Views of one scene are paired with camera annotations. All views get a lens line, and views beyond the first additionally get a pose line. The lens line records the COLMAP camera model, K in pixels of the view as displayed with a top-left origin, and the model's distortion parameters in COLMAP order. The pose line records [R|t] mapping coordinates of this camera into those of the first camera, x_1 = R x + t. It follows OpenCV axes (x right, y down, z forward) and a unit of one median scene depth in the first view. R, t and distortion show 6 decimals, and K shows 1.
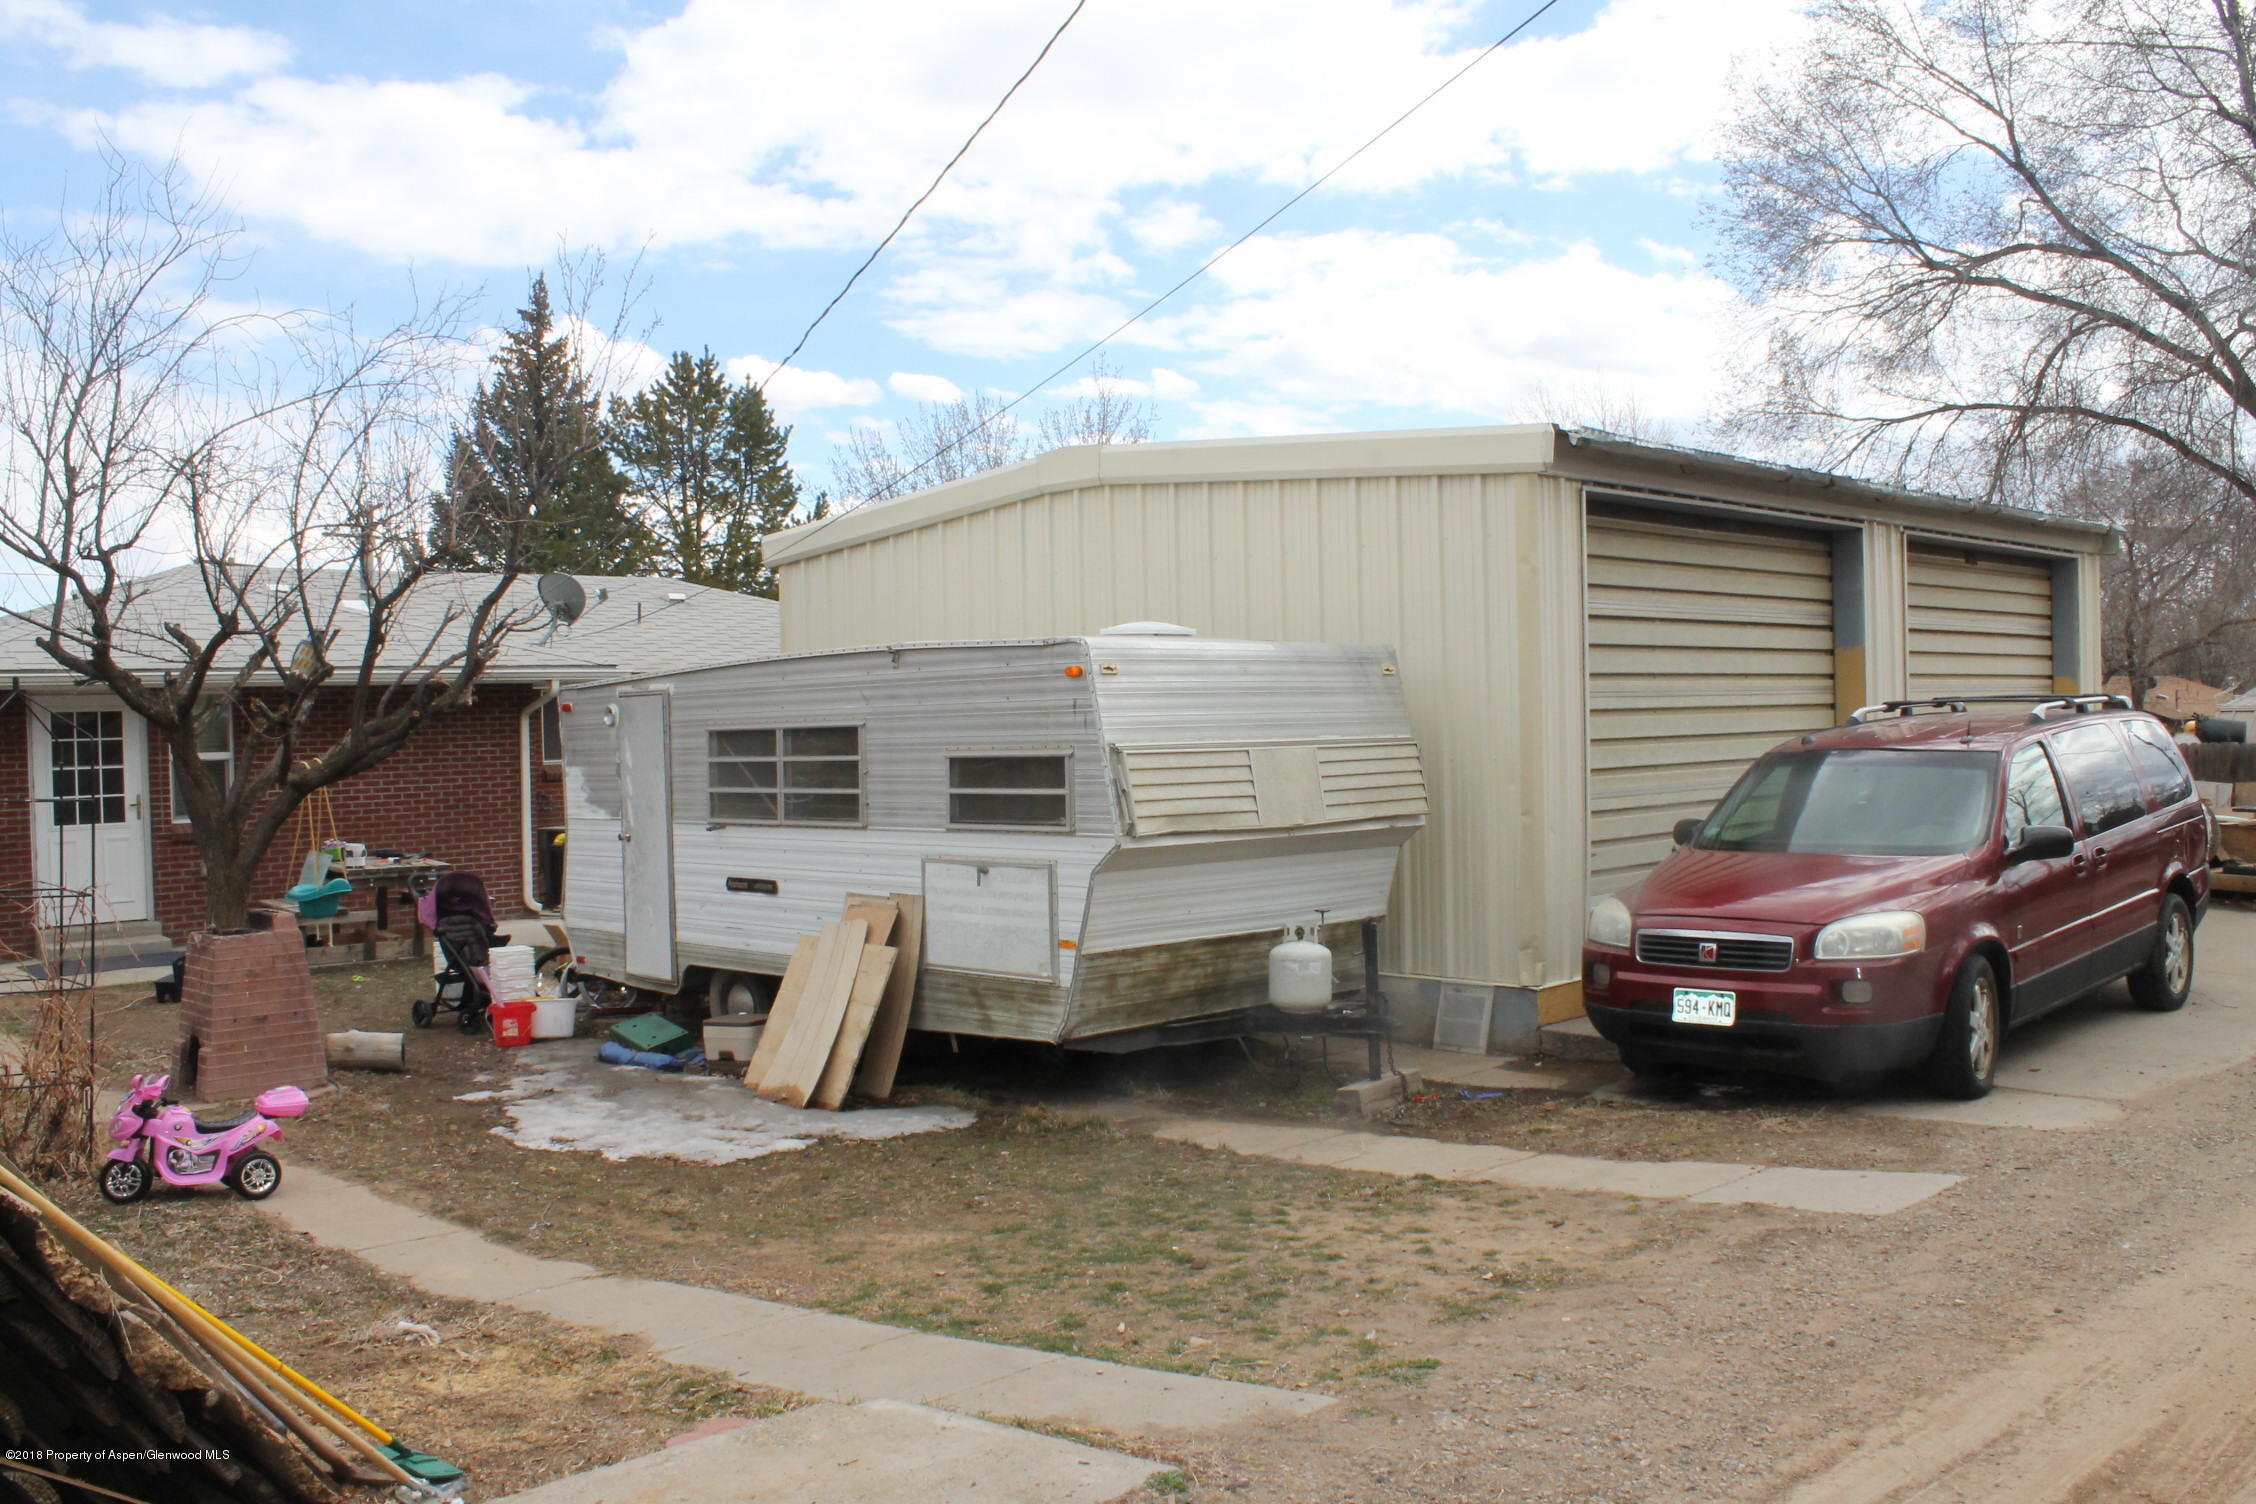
lens RADIAL K [[1911.6, 0, 1132.6], [0, 1911.6, 742.4], [0, 0, 1]] dist [-0.078006, 0.013760]
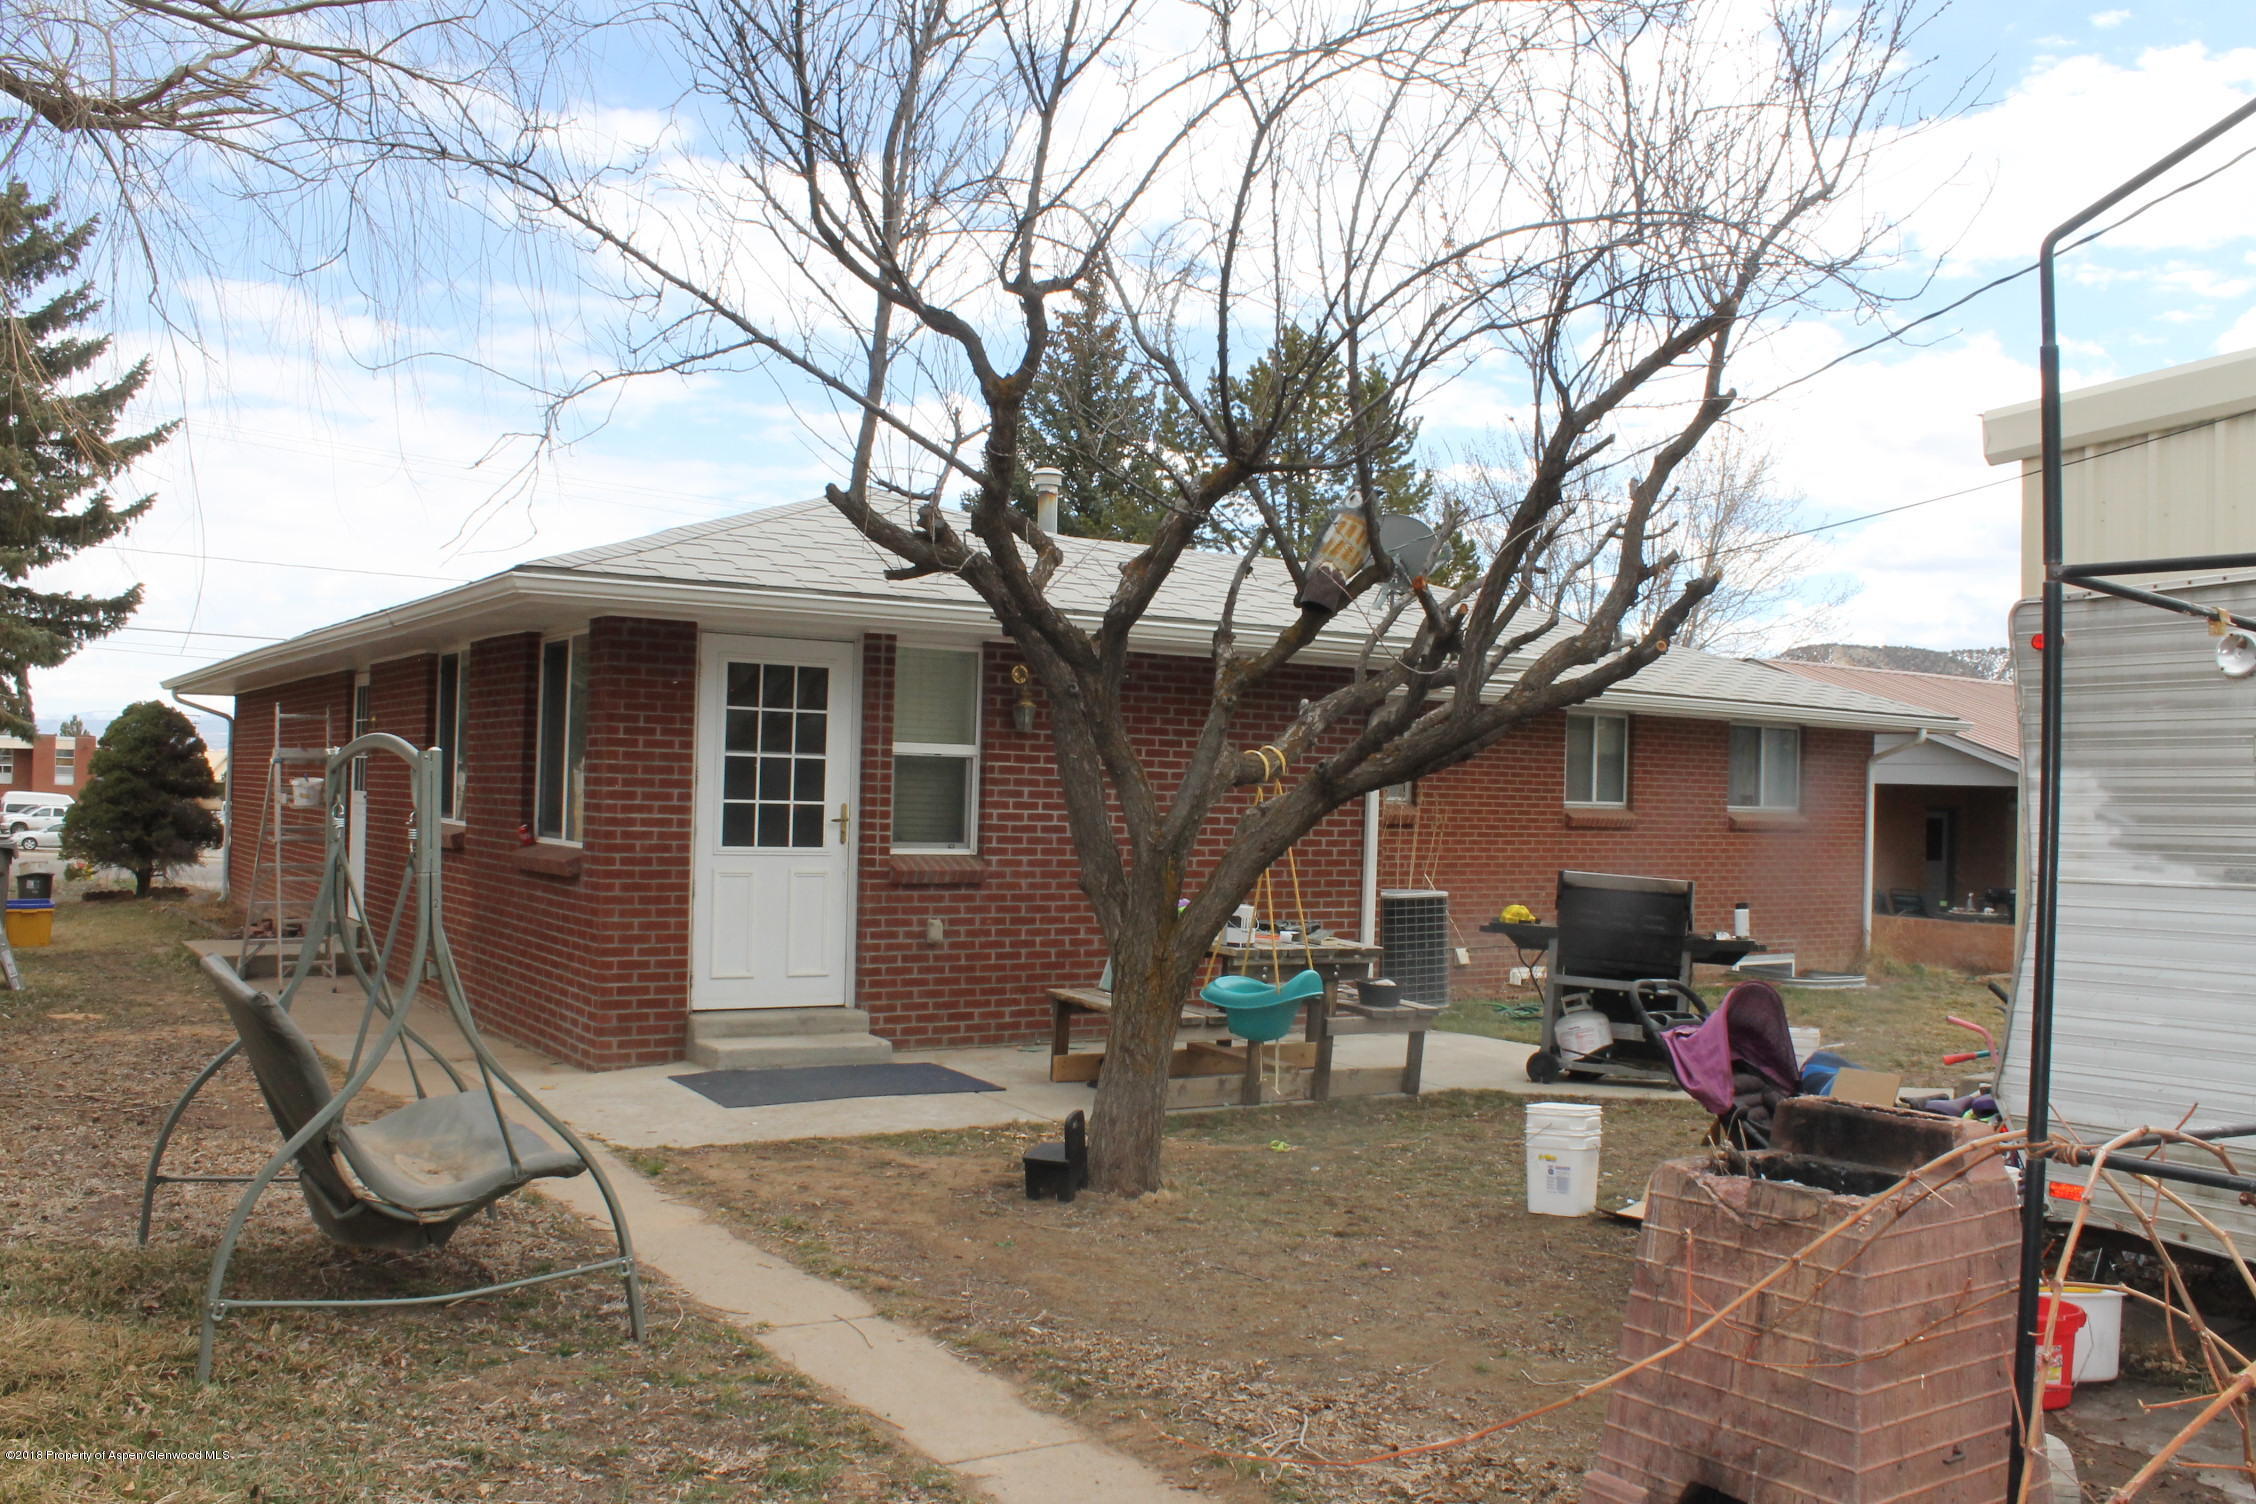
lens RADIAL K [[1911.6, 0, 1122.8], [0, 1911.6, 763.5], [0, 0, 1]] dist [-0.078006, 0.013760]
pose [[0.981830, 0.048473, -0.183466, -0.326018], [-0.054562, 0.998110, -0.028286, 0.027456], [0.181748, 0.037782, 0.982619, 0.395442]]
